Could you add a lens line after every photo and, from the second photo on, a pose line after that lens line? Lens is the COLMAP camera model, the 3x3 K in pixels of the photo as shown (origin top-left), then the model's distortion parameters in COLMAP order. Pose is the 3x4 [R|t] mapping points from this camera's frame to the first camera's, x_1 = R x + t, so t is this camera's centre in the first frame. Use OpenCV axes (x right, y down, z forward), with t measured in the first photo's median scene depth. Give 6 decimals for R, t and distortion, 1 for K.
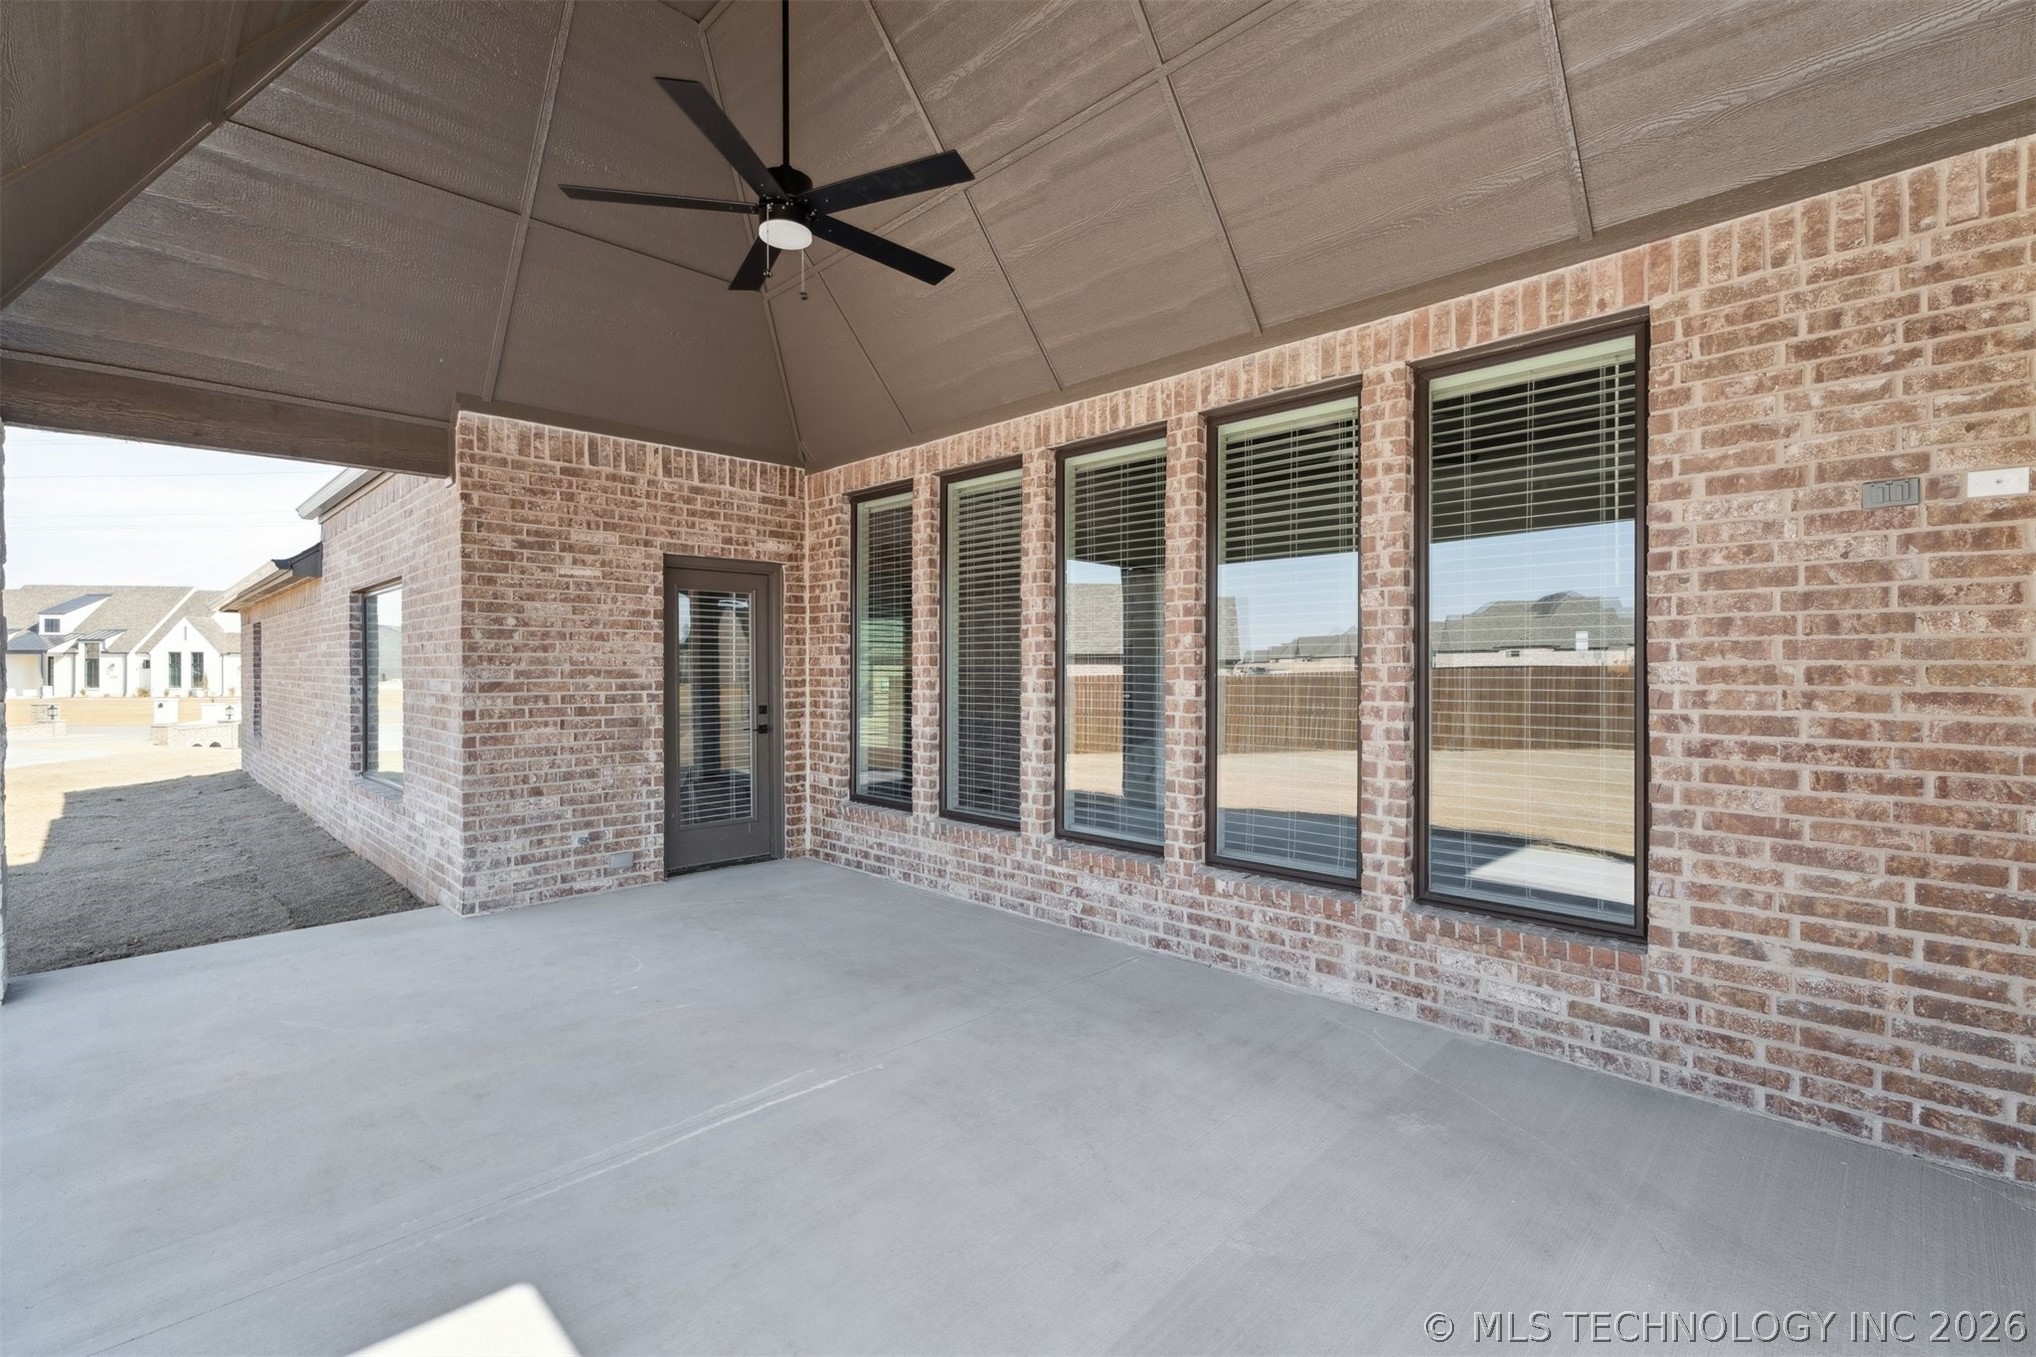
lens RADIAL K [[914.6, 0, 1016.9], [0, 914.6, 668.7], [0, 0, 1]] dist [-0.000321, 0.000299]
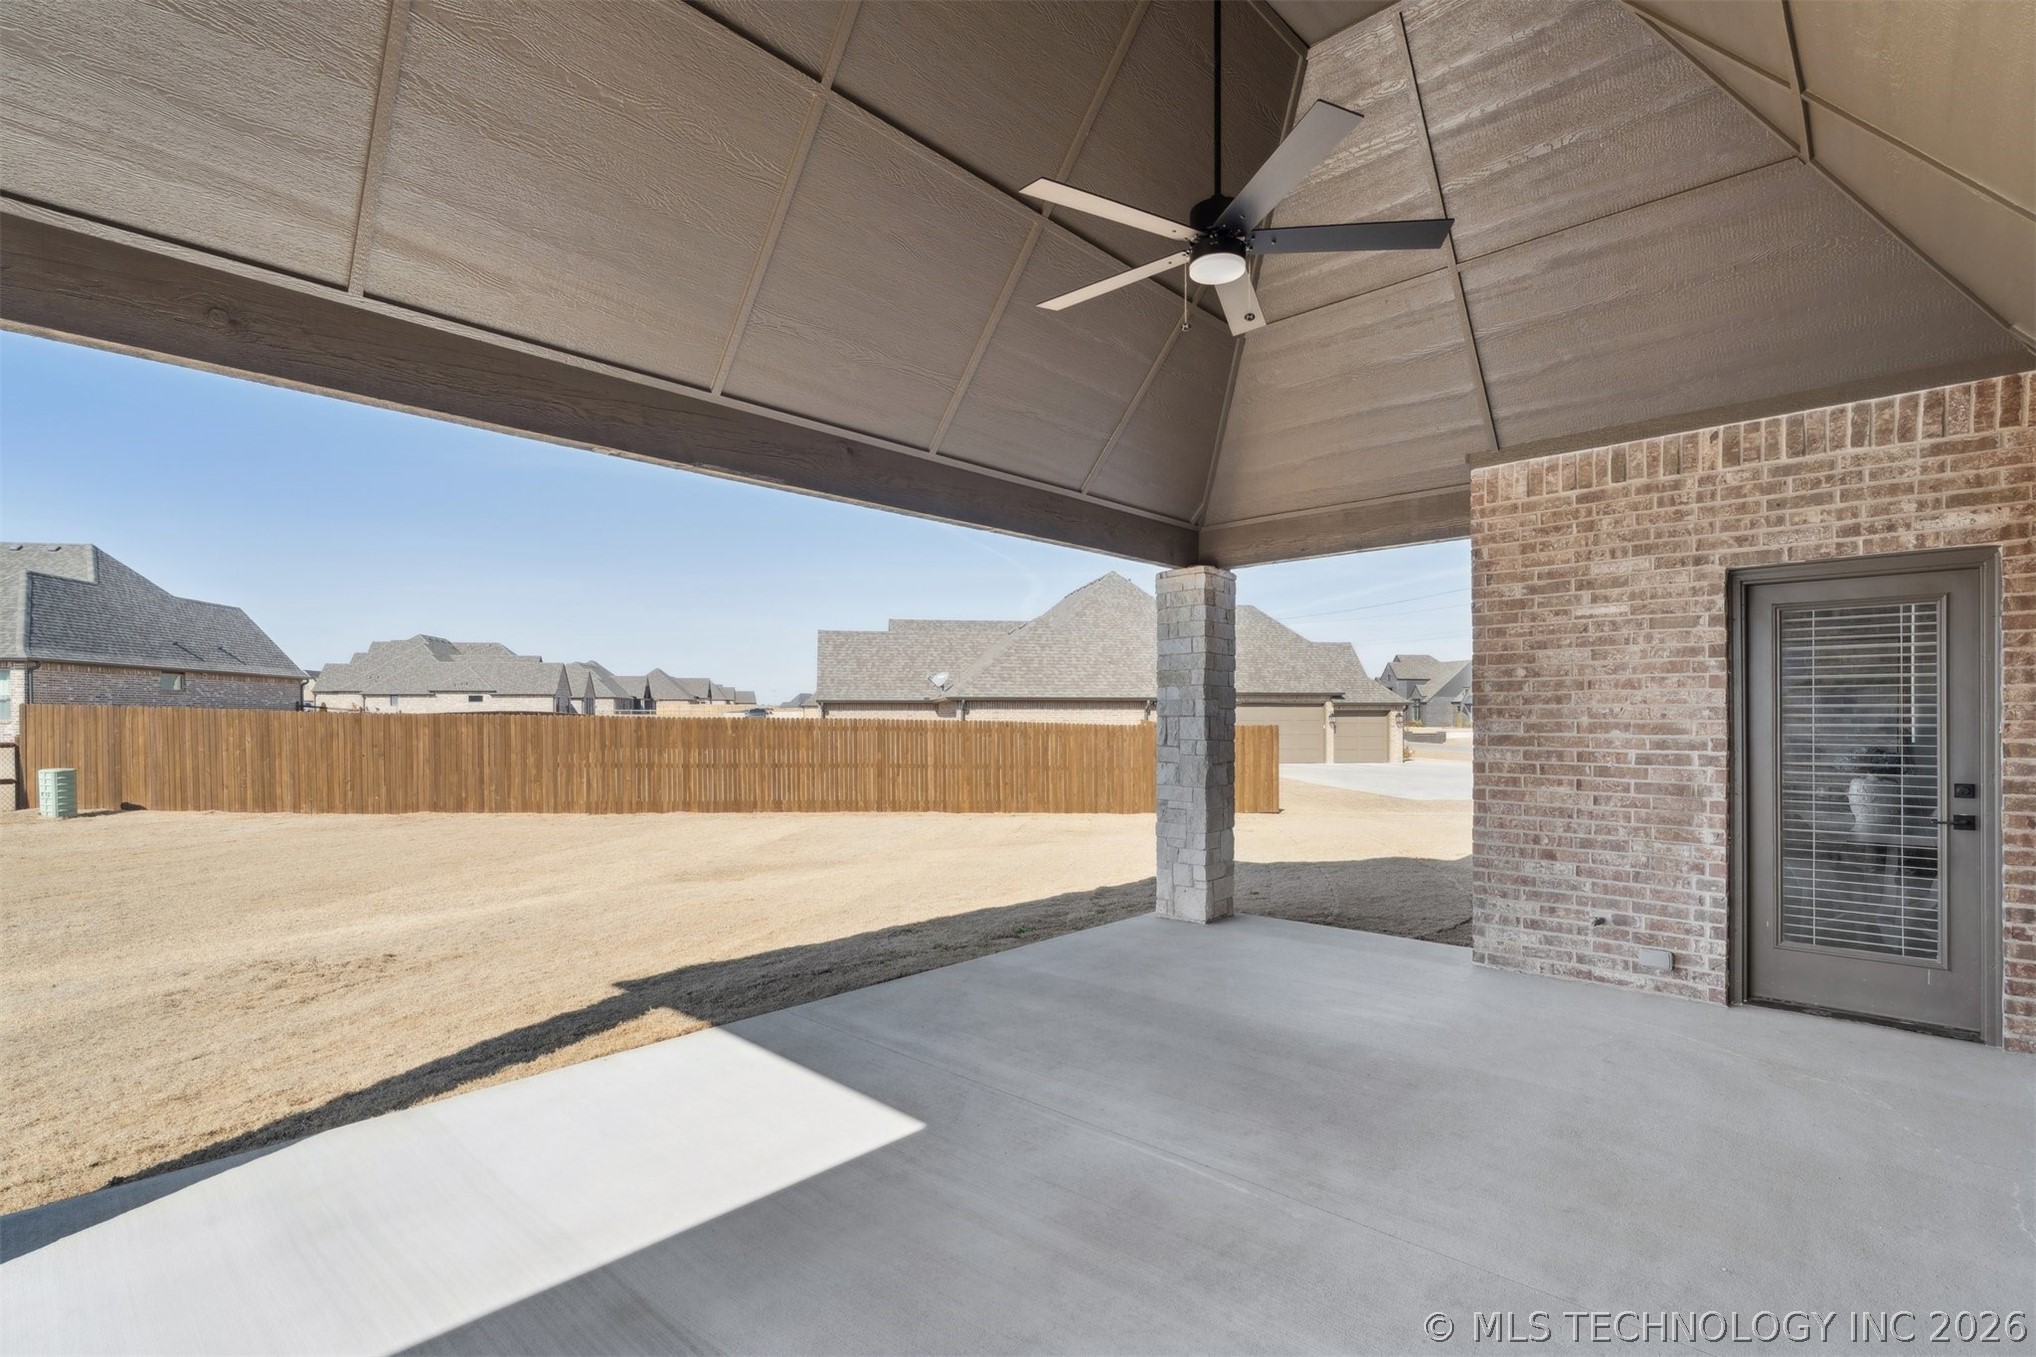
lens RADIAL K [[914.6, 0, 1012.4], [0, 914.6, 728.1], [0, 0, 1]] dist [-0.000321, 0.000299]
pose [[0.032277, 0.010144, -0.999427, 0.371013], [-0.004642, 0.999939, 0.009999, -0.000439], [0.999468, 0.004317, 0.032323, 0.416943]]
